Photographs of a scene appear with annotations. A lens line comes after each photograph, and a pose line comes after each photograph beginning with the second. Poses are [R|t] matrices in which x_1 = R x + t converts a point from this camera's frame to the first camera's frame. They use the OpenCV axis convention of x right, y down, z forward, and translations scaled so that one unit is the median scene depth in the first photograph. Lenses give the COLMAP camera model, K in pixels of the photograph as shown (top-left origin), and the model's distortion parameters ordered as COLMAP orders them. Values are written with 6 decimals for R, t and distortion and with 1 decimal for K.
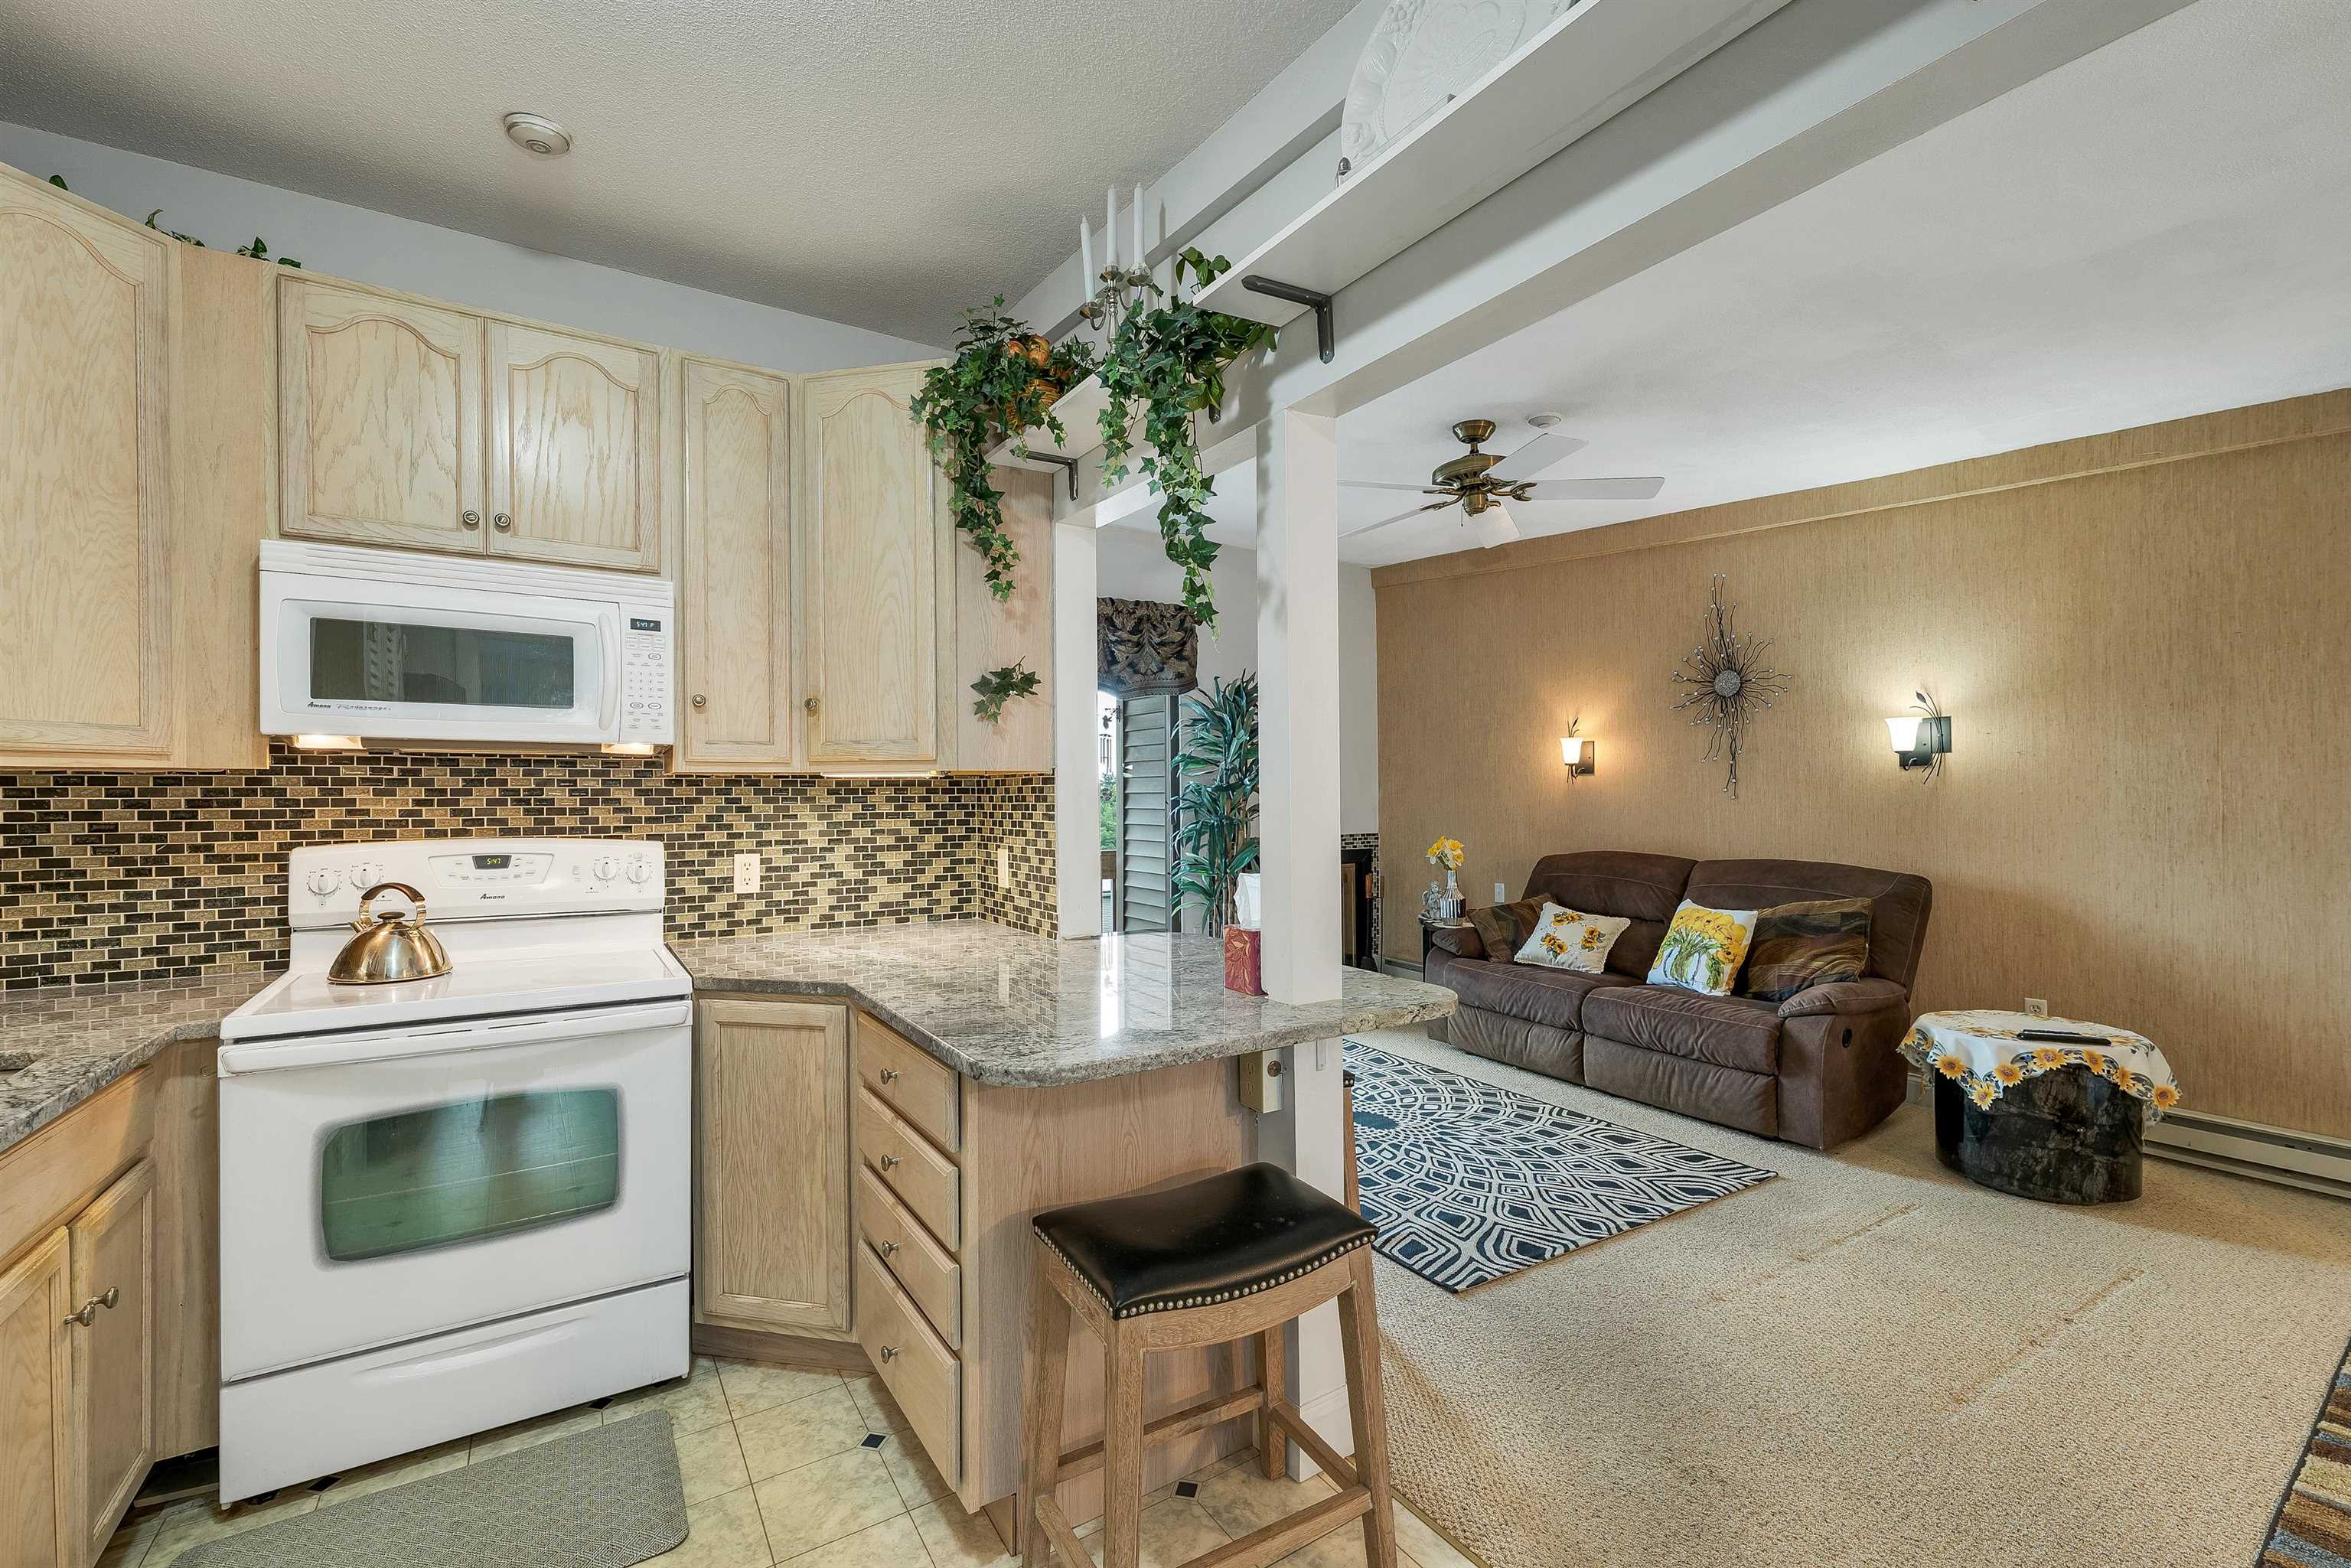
lens RADIAL K [[972.5, 0, 1179.4], [0, 972.5, 802.7], [0, 0, 1]] dist [0.007195, -0.001518]
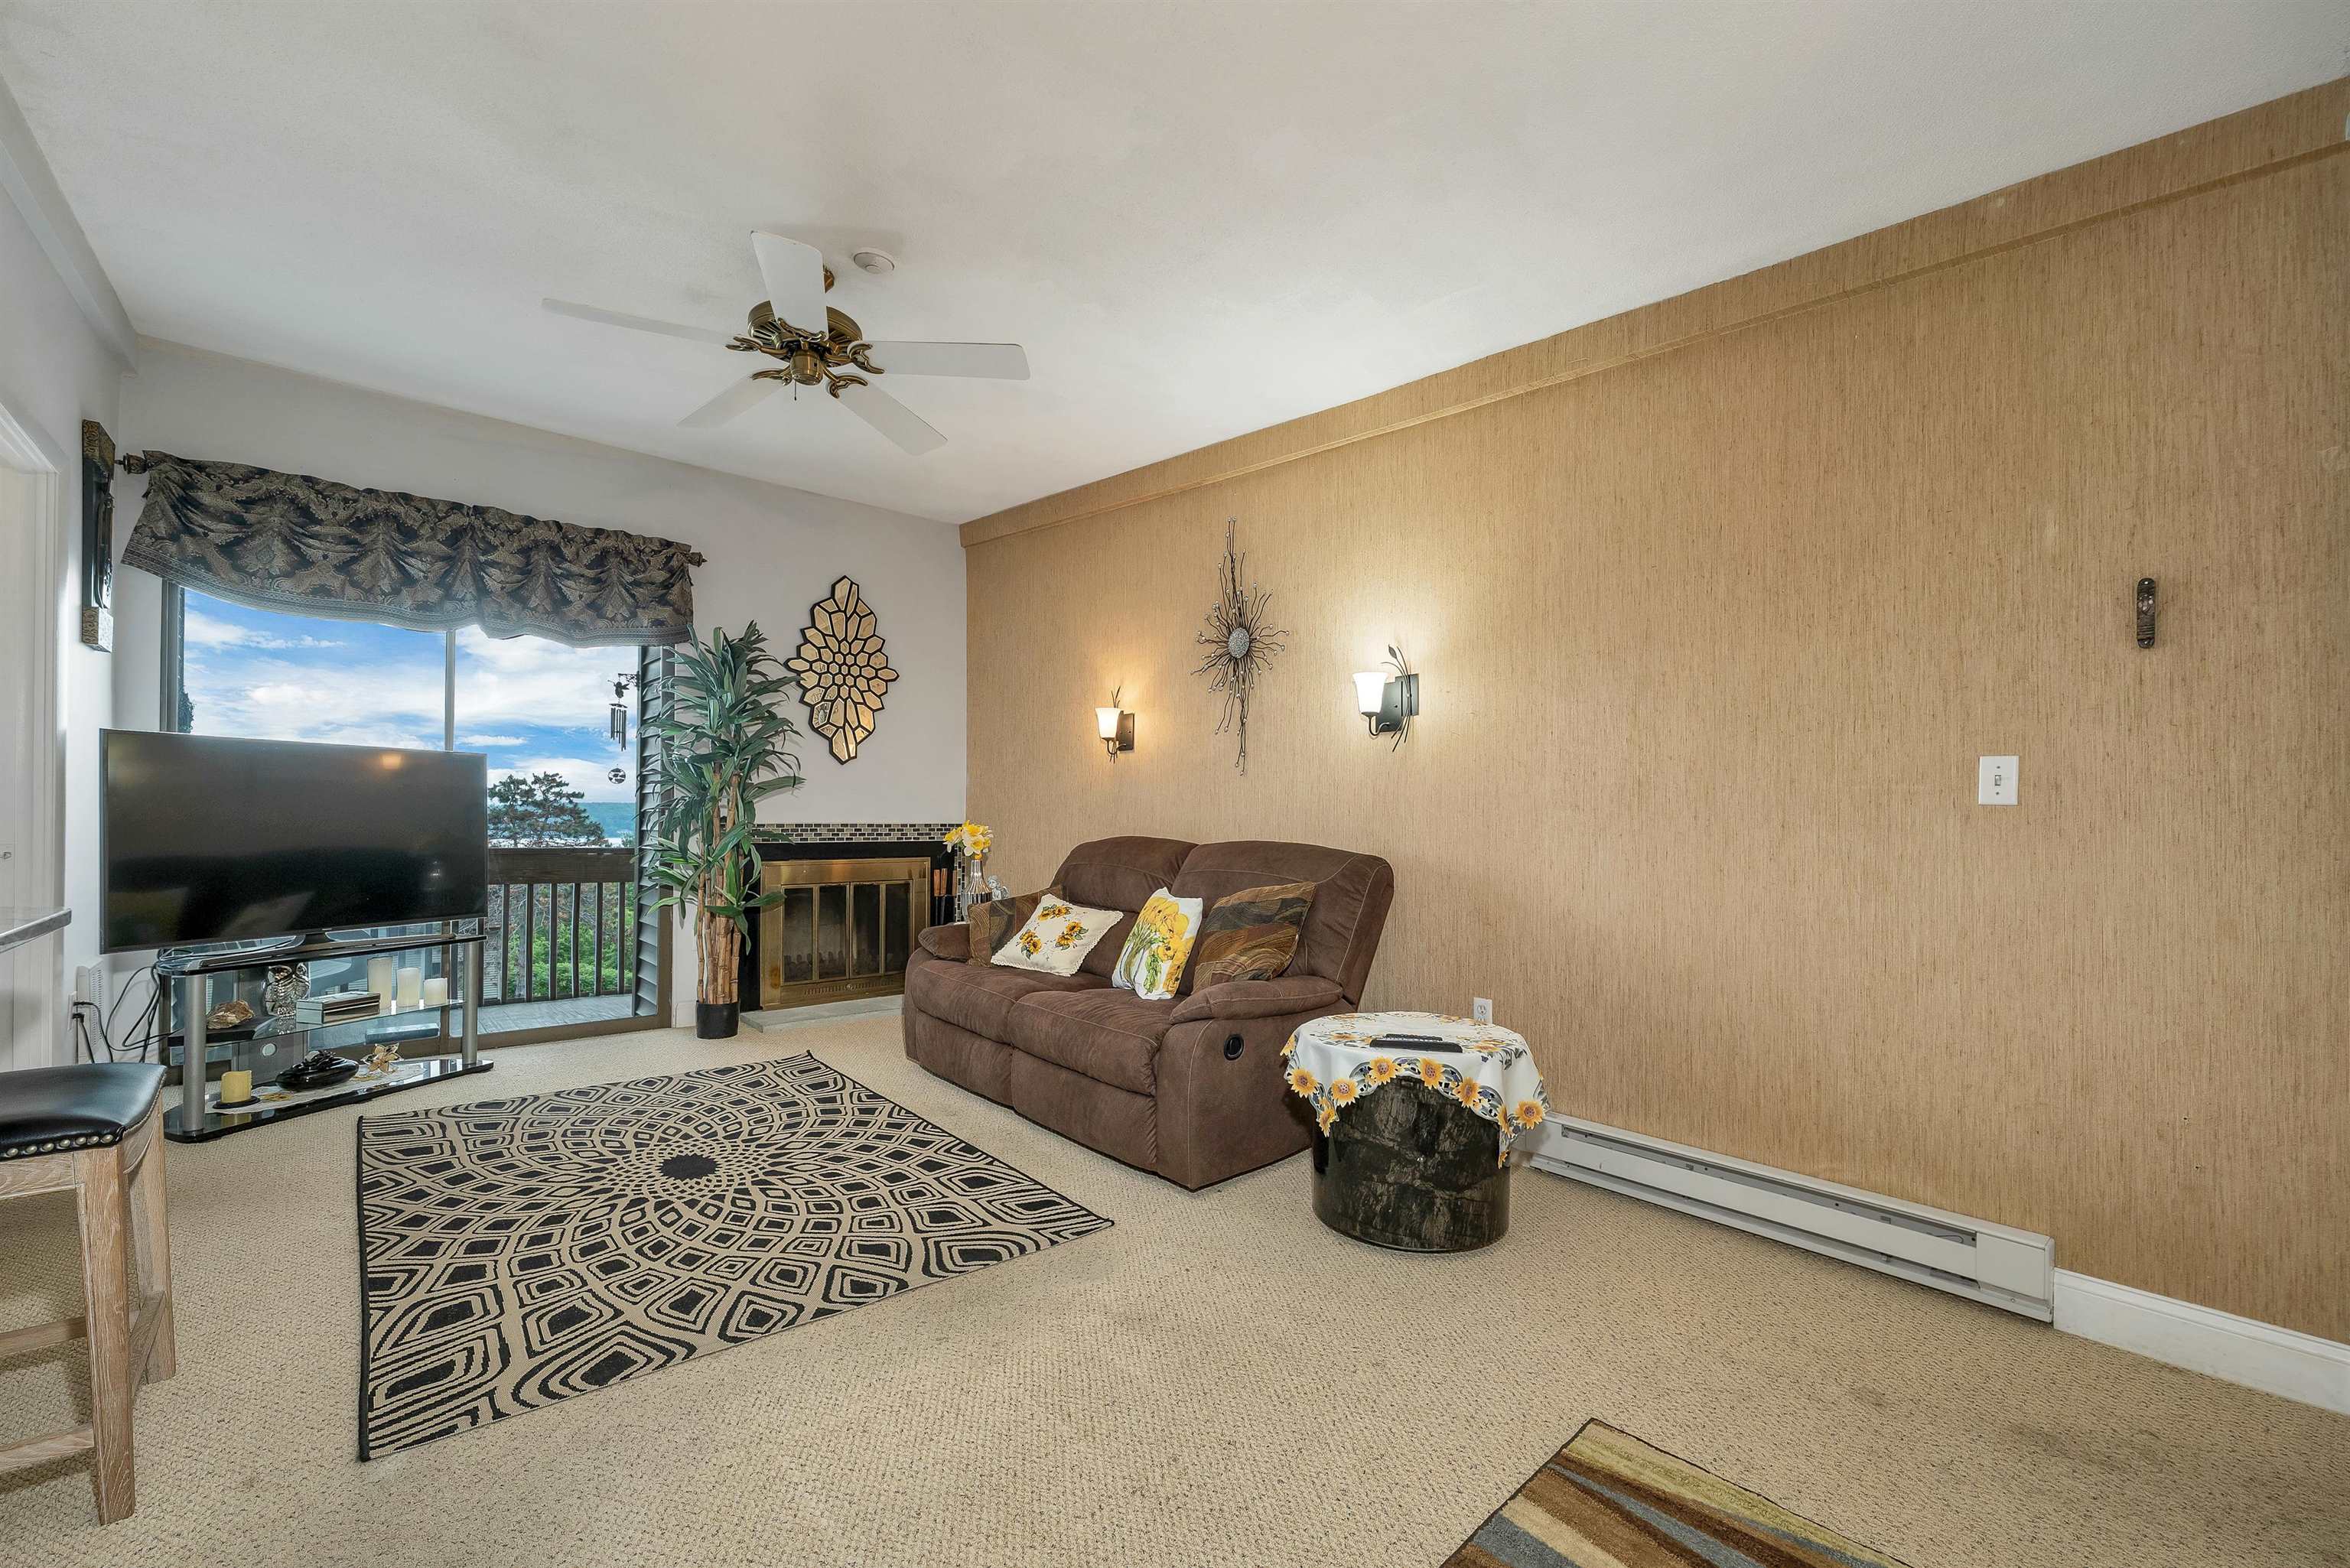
lens RADIAL K [[972.1, 0, 1162.7], [0, 972.1, 810.2], [0, 0, 1]] dist [0.007195, -0.001518]
pose [[0.990833, 0.015594, 0.134187, 0.557711], [-0.014033, 0.999822, -0.012574, 0.057966], [-0.134359, 0.010576, 0.990876, 0.219086]]
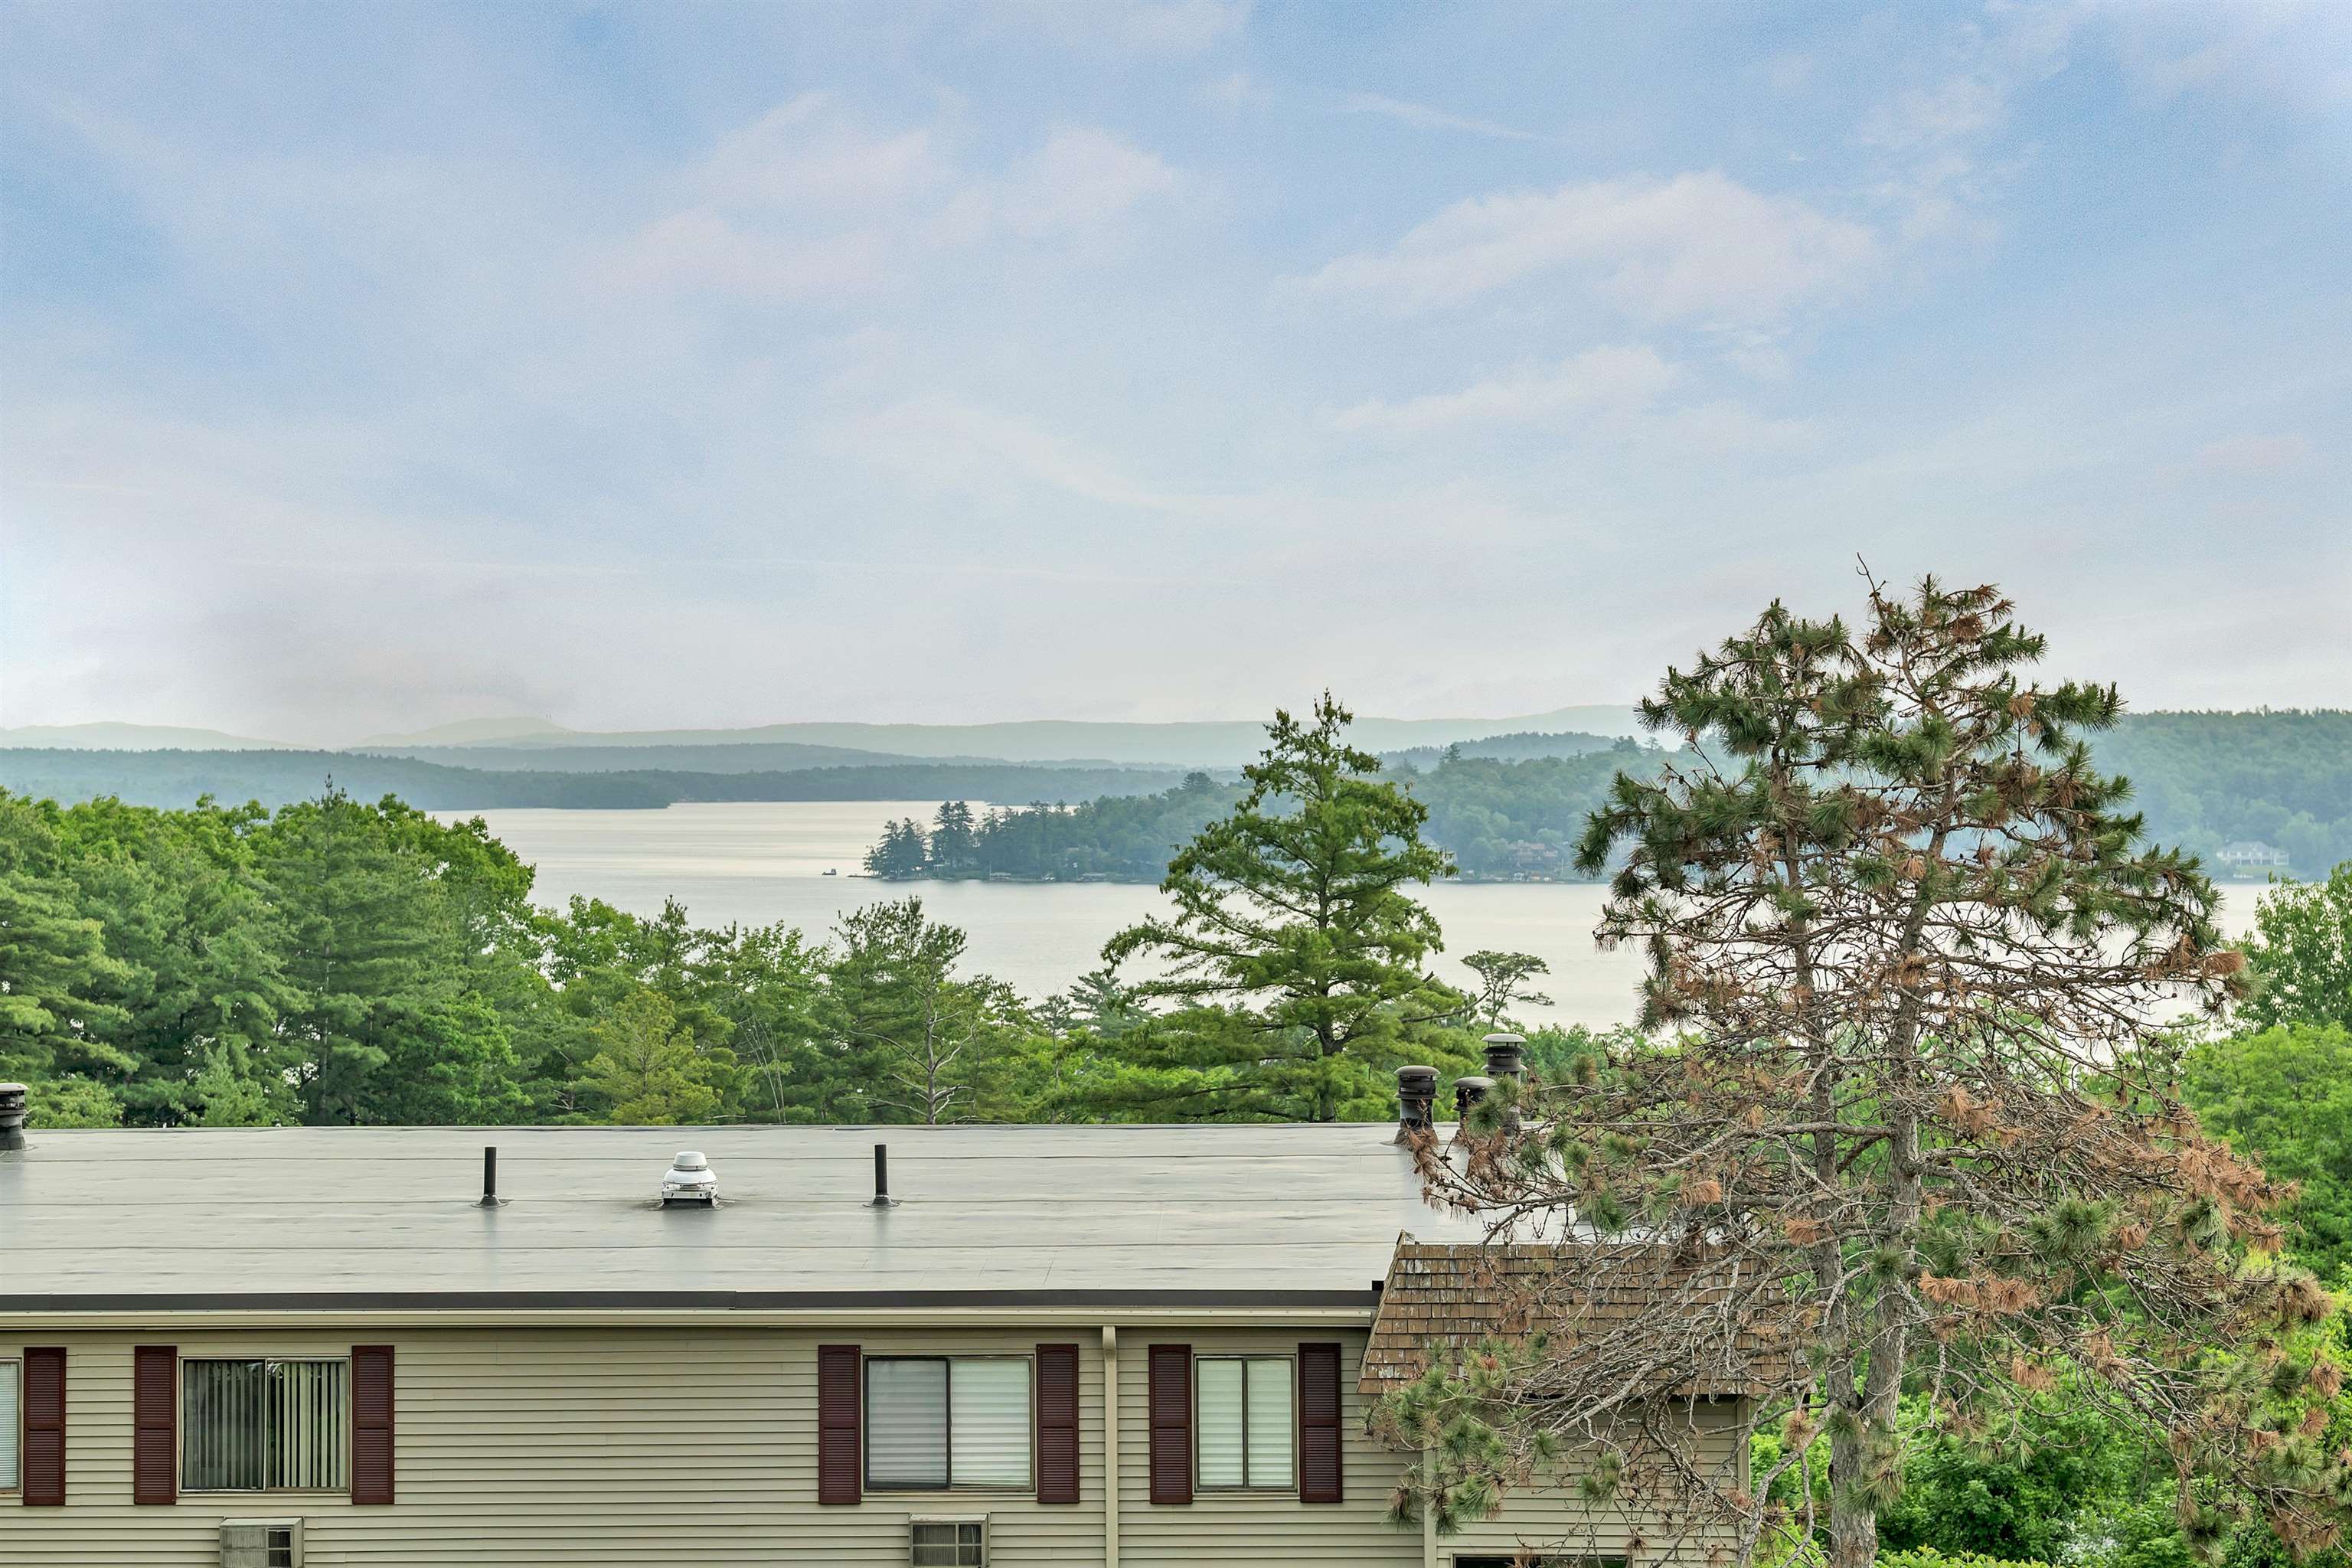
lens RADIAL K [[5303.5, 0, 1177.3], [0, 5303.5, 776.9], [0, 0, 1]] dist [0.101570, 0.000000]
pose [[0.840085, -0.000355, -0.542454, -0.121429], [0.000484, 1.000000, 0.000095, -0.004378], [0.542454, -0.000342, 0.840085, 1.745754]]
